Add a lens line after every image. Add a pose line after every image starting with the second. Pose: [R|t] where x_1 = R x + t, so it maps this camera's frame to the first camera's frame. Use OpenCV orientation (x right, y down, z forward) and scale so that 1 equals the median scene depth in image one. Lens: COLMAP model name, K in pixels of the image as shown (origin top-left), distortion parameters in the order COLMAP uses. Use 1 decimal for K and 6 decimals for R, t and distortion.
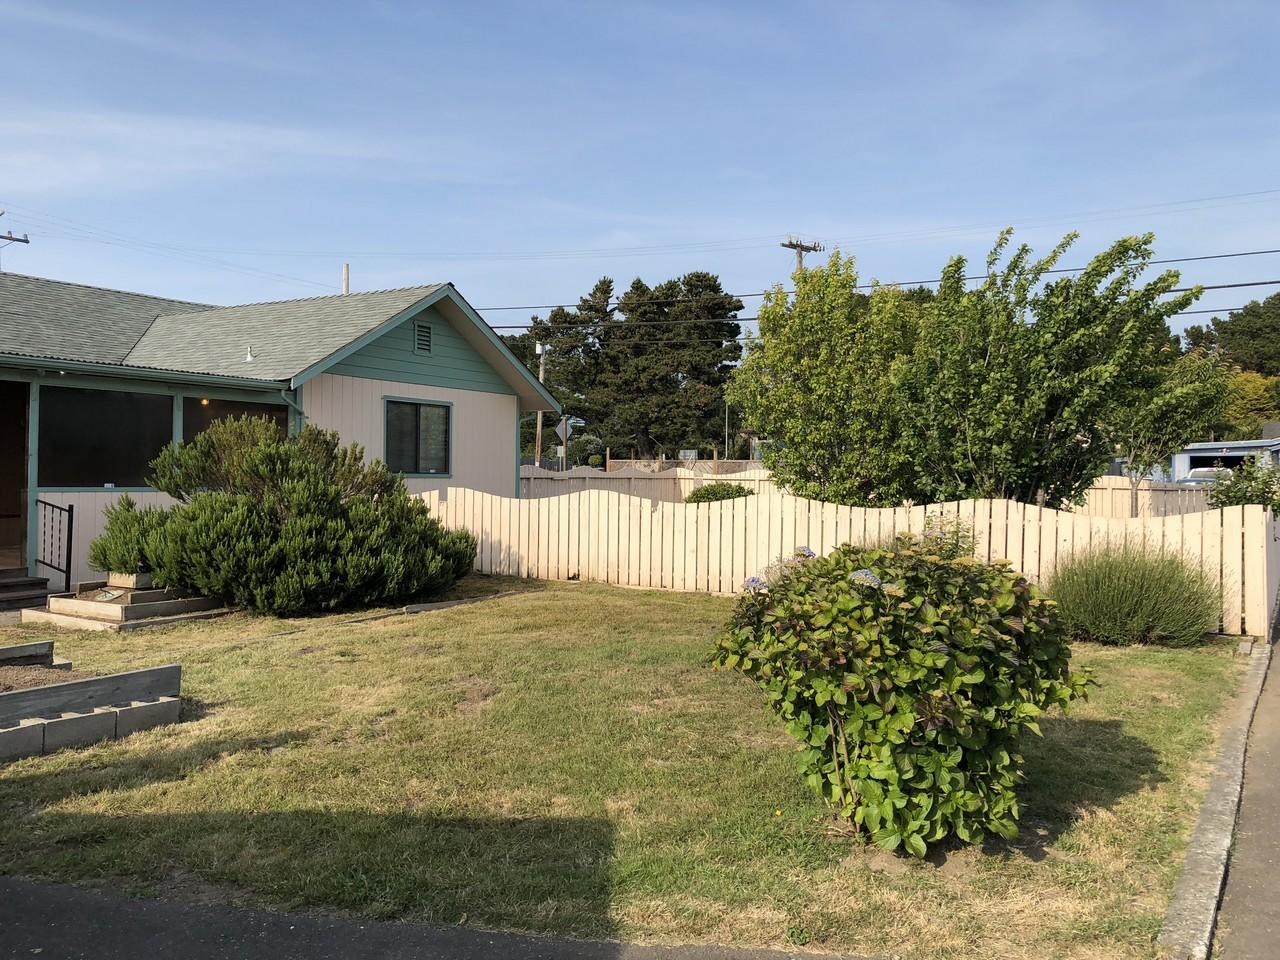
lens RADIAL K [[1037.4, 0, 633.1], [0, 1037.4, 476.6], [0, 0, 1]] dist [0.058109, -0.070767]
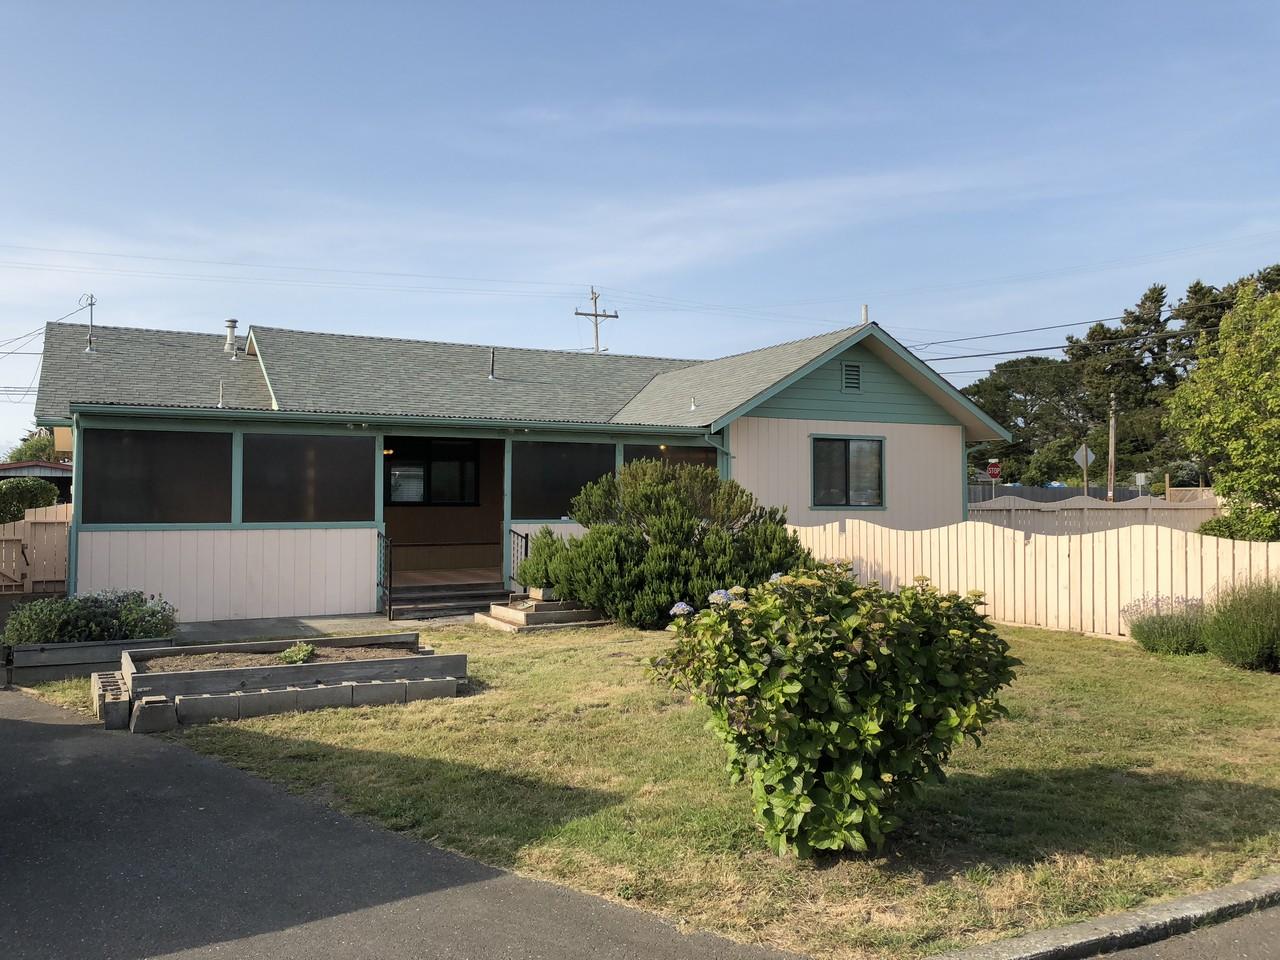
lens RADIAL K [[1037.4, 0, 633.1], [0, 1037.4, 476.6], [0, 0, 1]] dist [0.058109, -0.070767]
pose [[0.850926, -0.025462, -0.524667, 0.278037], [0.009183, 0.999393, -0.033608, 0.001223], [0.525205, 0.023780, 0.850644, -0.009262]]
